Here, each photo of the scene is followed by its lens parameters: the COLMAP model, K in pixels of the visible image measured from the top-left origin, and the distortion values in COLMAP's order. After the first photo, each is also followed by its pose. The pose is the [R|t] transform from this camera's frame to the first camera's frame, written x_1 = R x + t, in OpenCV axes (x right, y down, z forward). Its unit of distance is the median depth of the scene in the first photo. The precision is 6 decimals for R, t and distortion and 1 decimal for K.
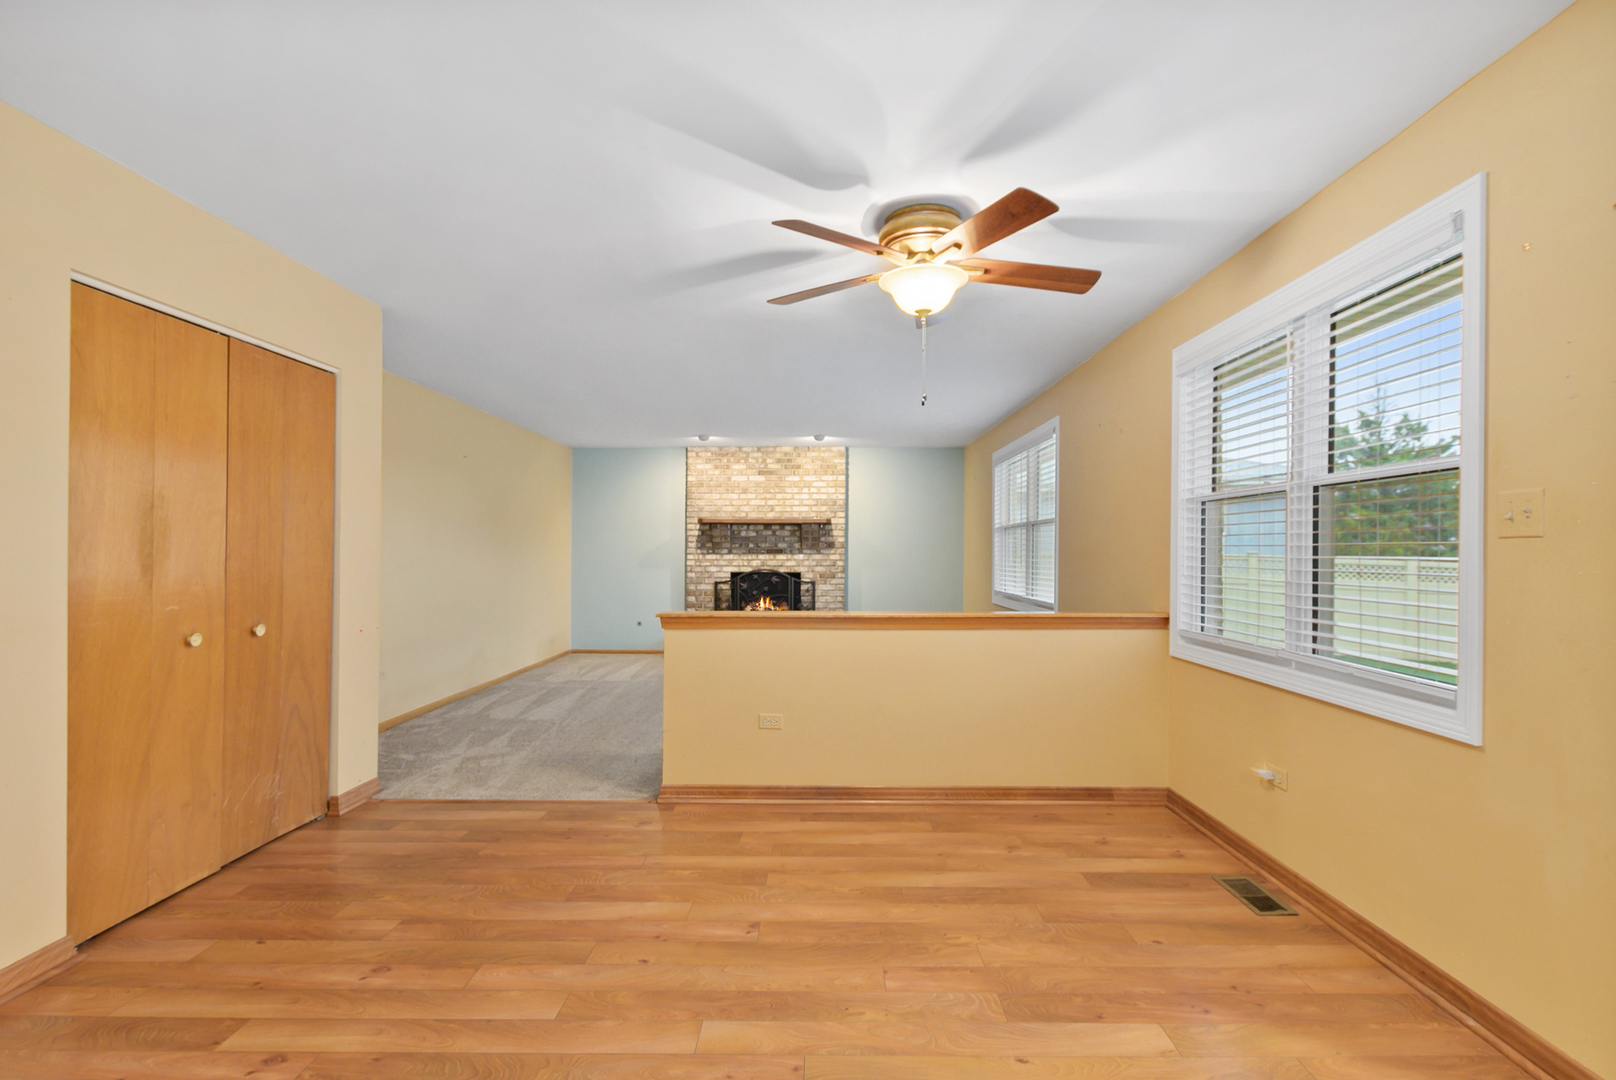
lens RADIAL K [[734.4, 0, 818.4], [0, 734.4, 552.5], [0, 0, 1]] dist [0.016595, -0.001029]
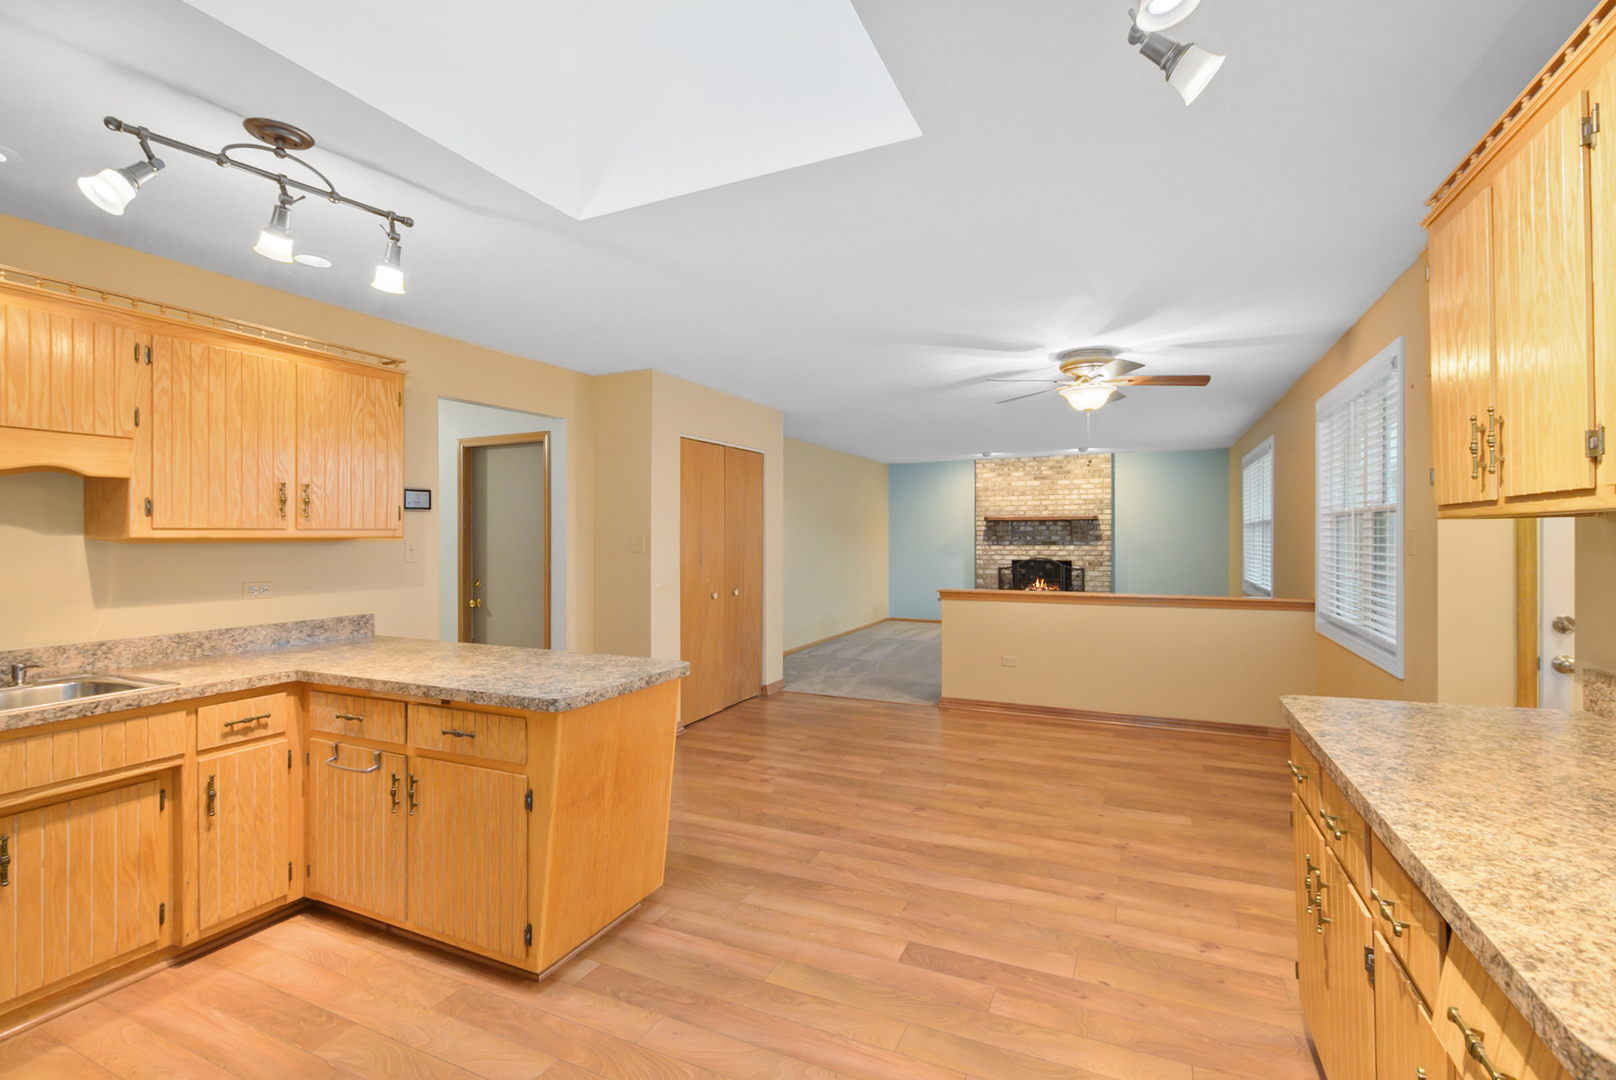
lens RADIAL K [[734.4, 0, 814.1], [0, 734.4, 529.9], [0, 0, 1]] dist [0.016595, -0.001029]
pose [[0.909705, -0.007840, -0.415181, 0.205492], [0.005679, 0.999963, -0.006439, -0.039588], [0.415216, 0.003500, 0.909716, -0.580207]]
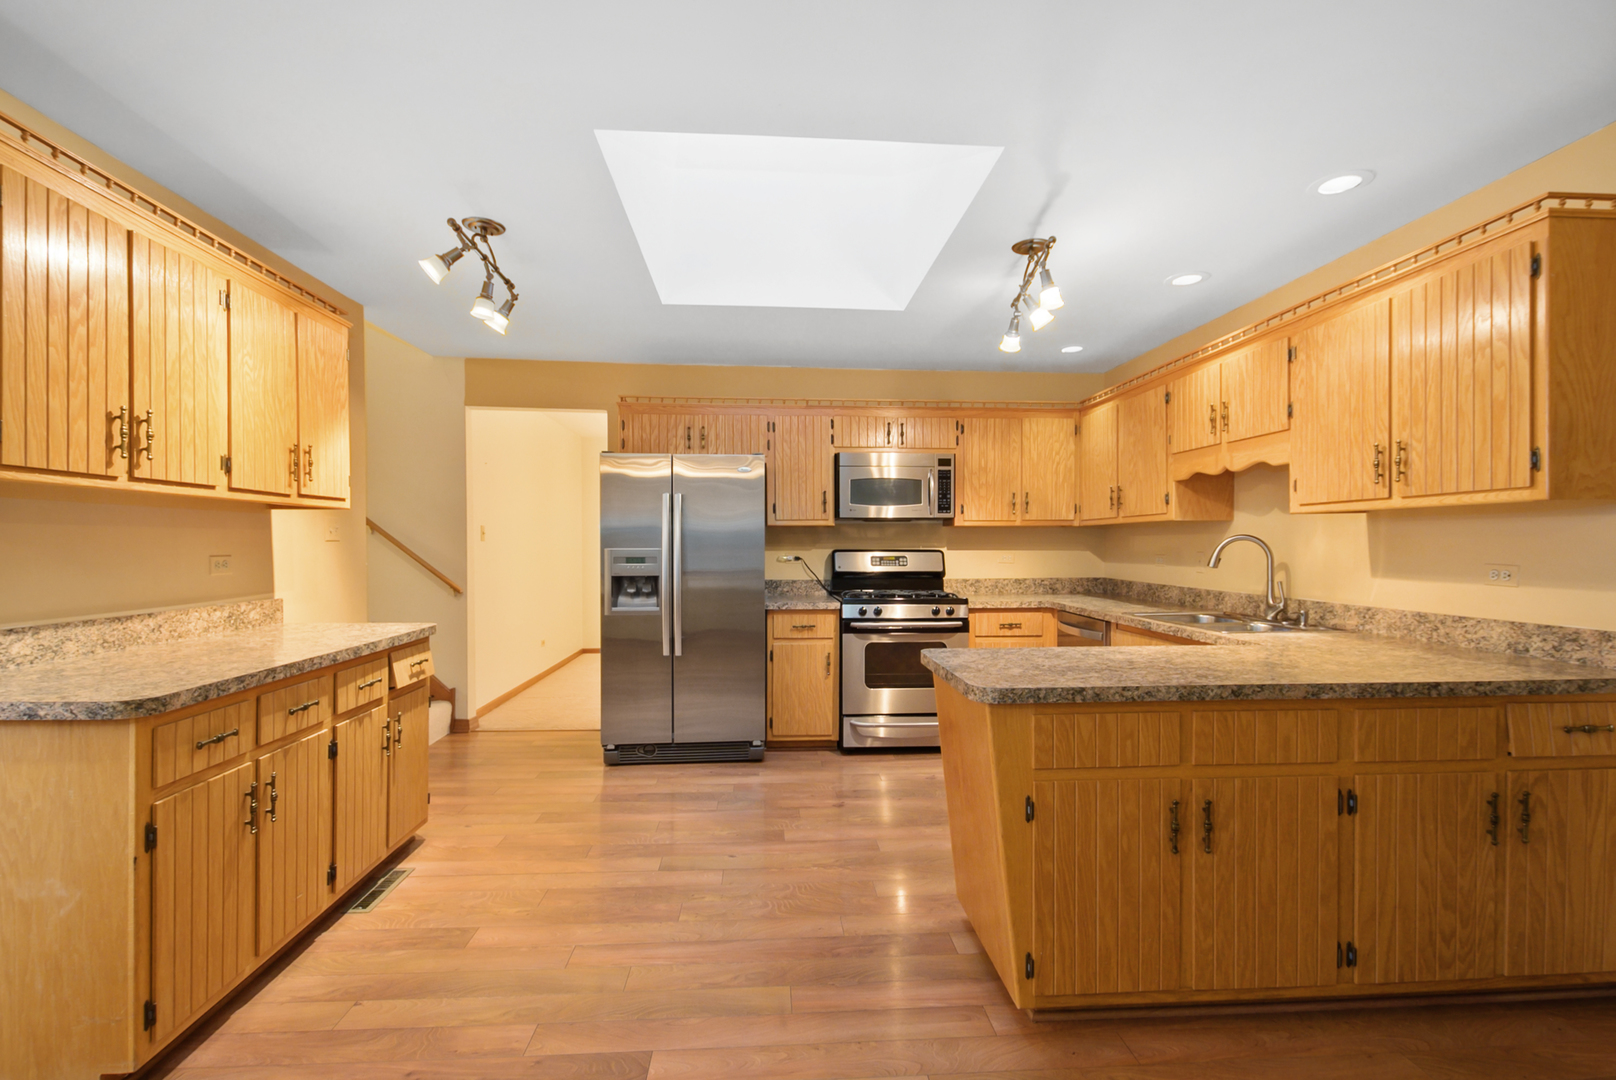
lens RADIAL K [[734.4, 0, 805.6], [0, 734.4, 560.5], [0, 0, 1]] dist [0.016595, -0.001029]
pose [[-0.996636, 0.003139, -0.081896, -0.076498], [0.001439, 0.999782, 0.020812, -0.004744], [0.081943, 0.020625, -0.996424, 0.598651]]
